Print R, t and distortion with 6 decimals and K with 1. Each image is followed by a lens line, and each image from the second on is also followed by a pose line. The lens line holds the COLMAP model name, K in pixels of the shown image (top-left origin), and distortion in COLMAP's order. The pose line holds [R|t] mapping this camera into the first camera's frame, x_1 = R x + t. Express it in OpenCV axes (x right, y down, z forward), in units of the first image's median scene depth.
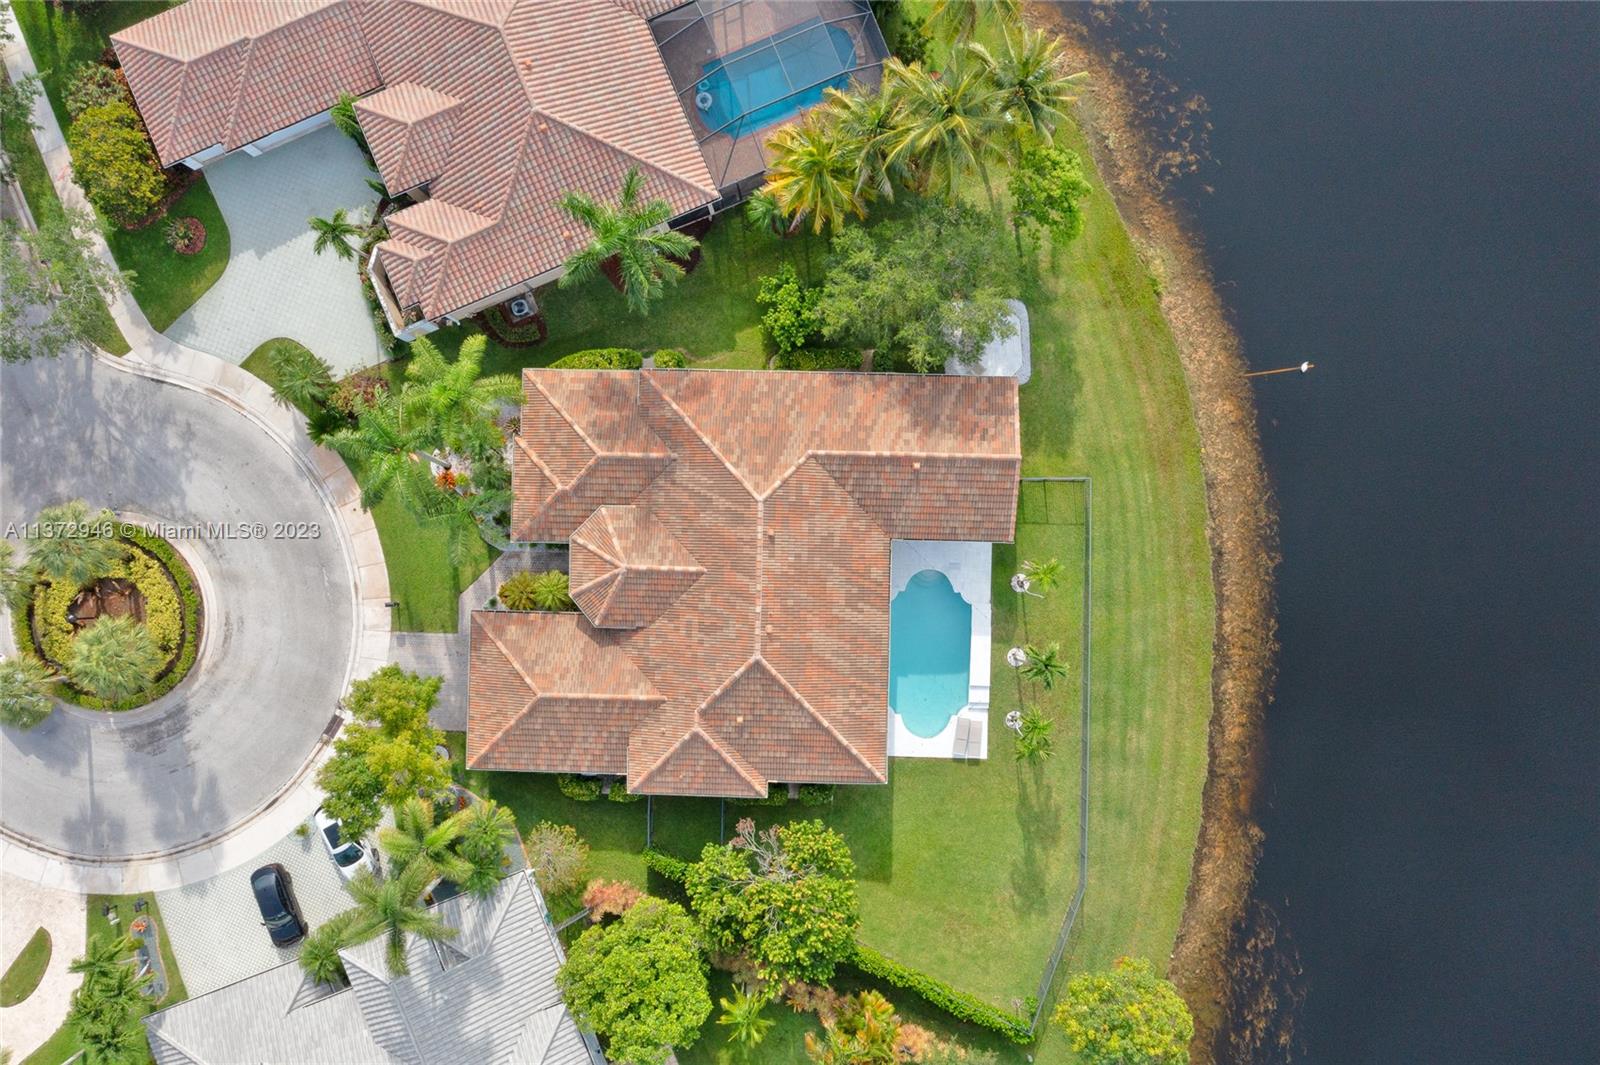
lens RADIAL K [[1262.4, 0, 792.5], [0, 1262.4, 537.7], [0, 0, 1]] dist [-0.008640, -0.006359]
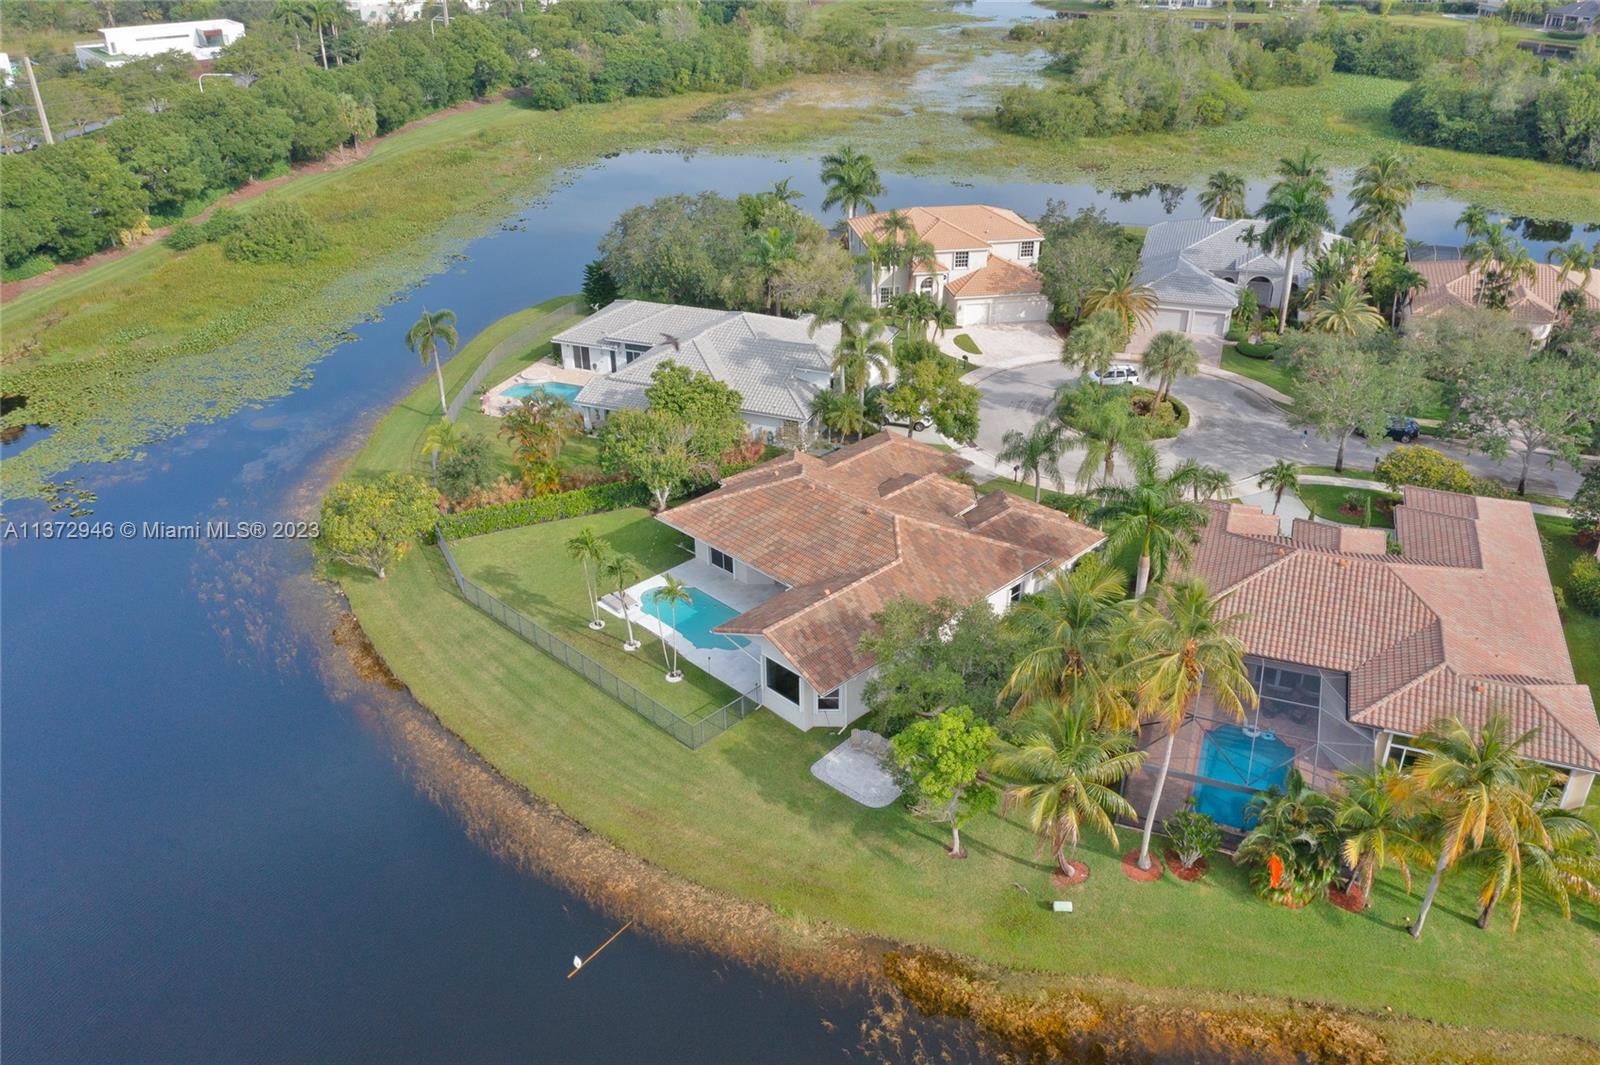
lens RADIAL K [[1262.4, 0, 792.1], [0, 1262.4, 531.6], [0, 0, 1]] dist [-0.008640, -0.006359]
pose [[-0.699638, 0.364020, -0.614814, 0.710269], [-0.714004, -0.324220, 0.620548, -0.640450], [0.026557, 0.873138, 0.486749, 0.398527]]
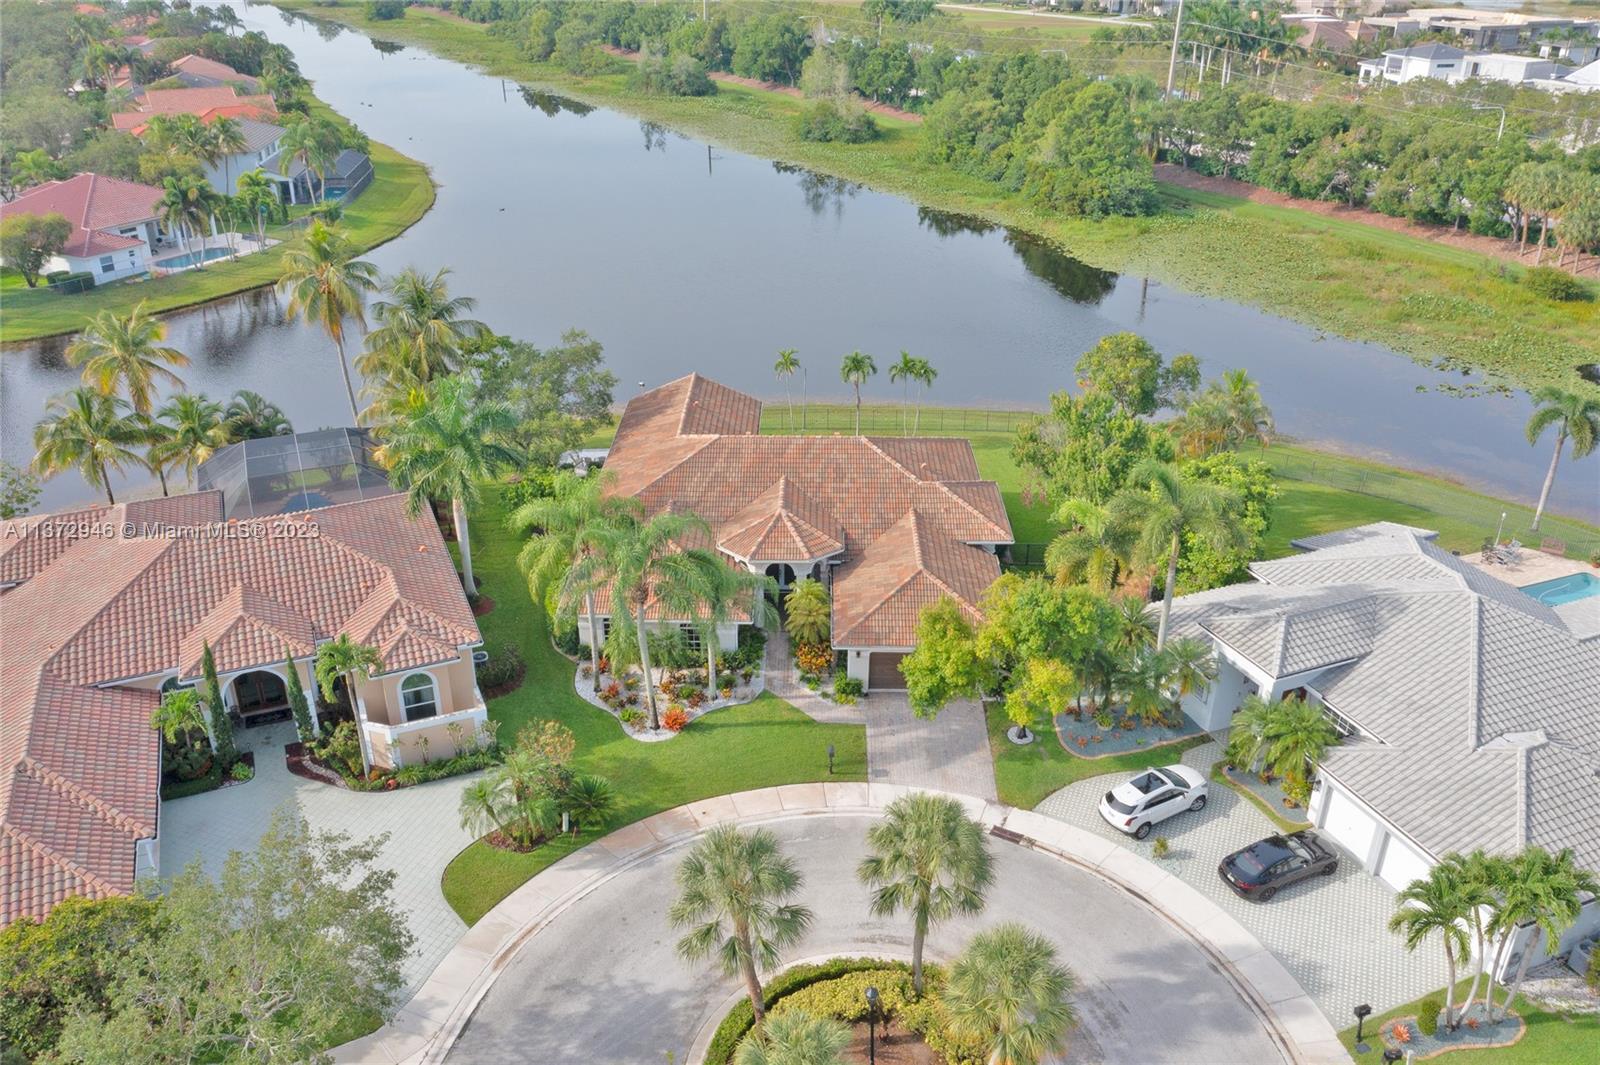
lens RADIAL K [[1262.4, 0, 802.6], [0, 1262.4, 524.7], [0, 0, 1]] dist [-0.008640, -0.006359]
pose [[-0.014218, -0.430156, 0.902642, -0.958850], [0.999878, -0.000261, 0.015625, 0.024020], [-0.006485, 0.902754, 0.430108, 0.550339]]
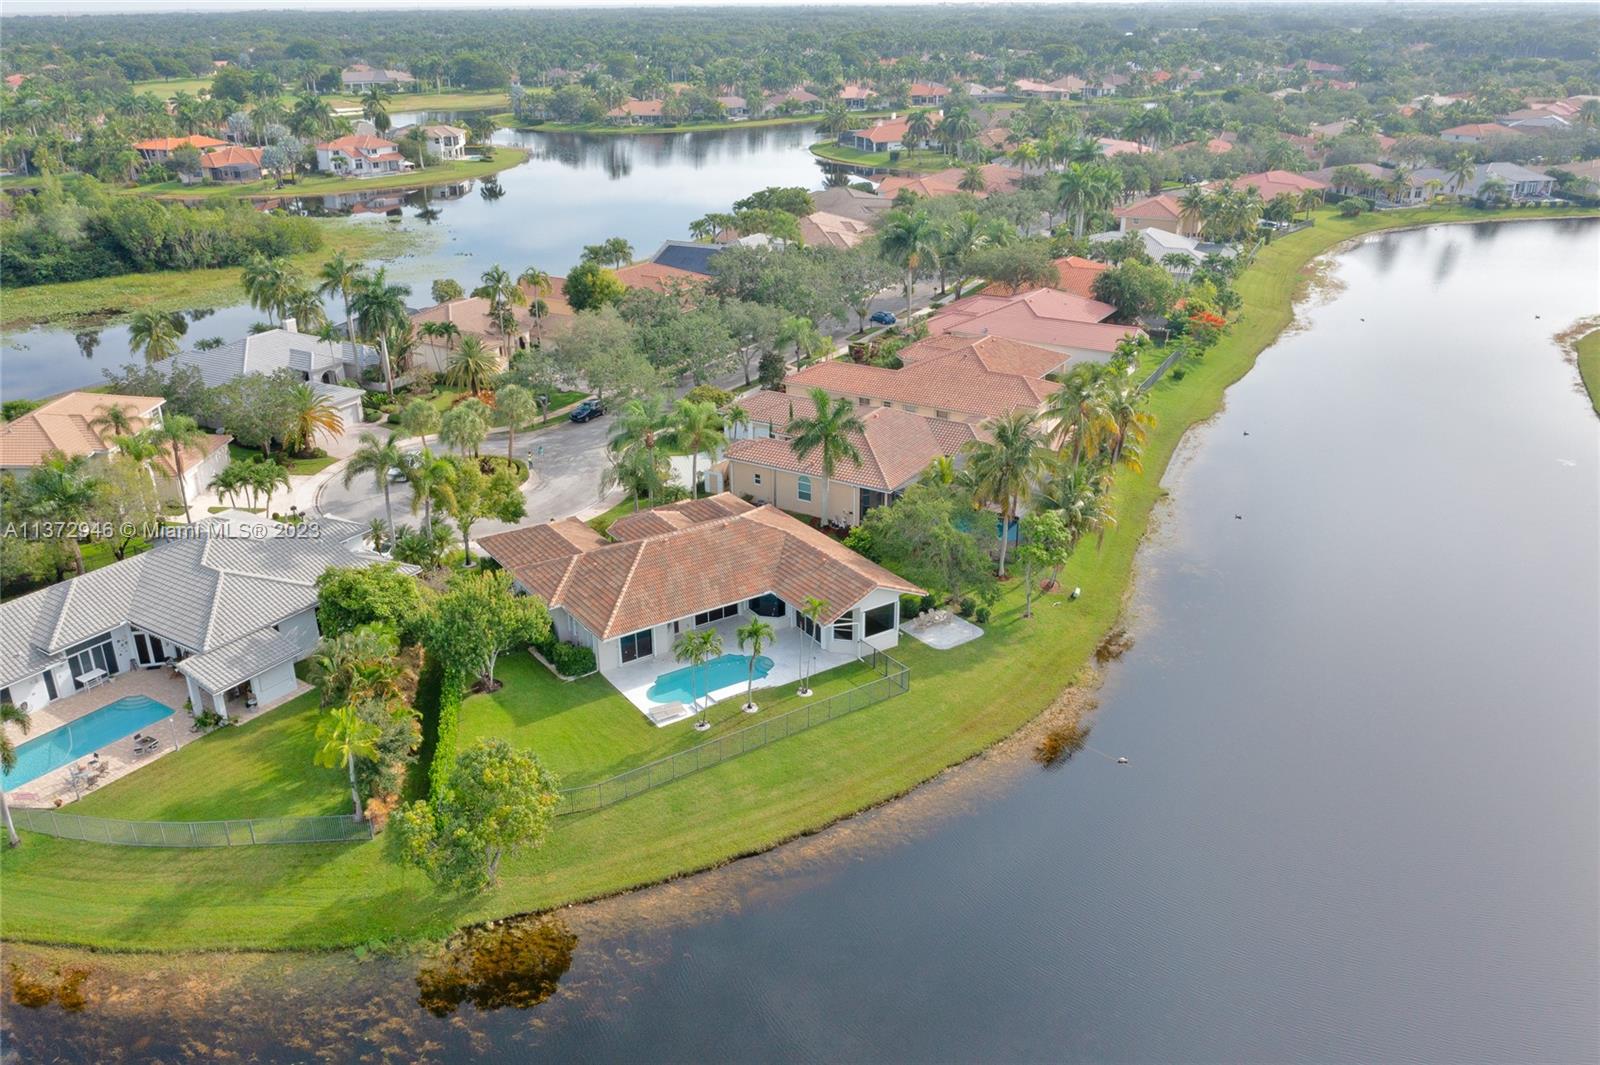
lens RADIAL K [[1262.4, 0, 795.2], [0, 1262.4, 538.7], [0, 0, 1]] dist [-0.008640, -0.006359]
pose [[0.577675, 0.338367, -0.742832, 1.002607], [-0.816254, 0.234385, -0.528008, 0.631545], [-0.004552, 0.911357, 0.411592, 0.391998]]
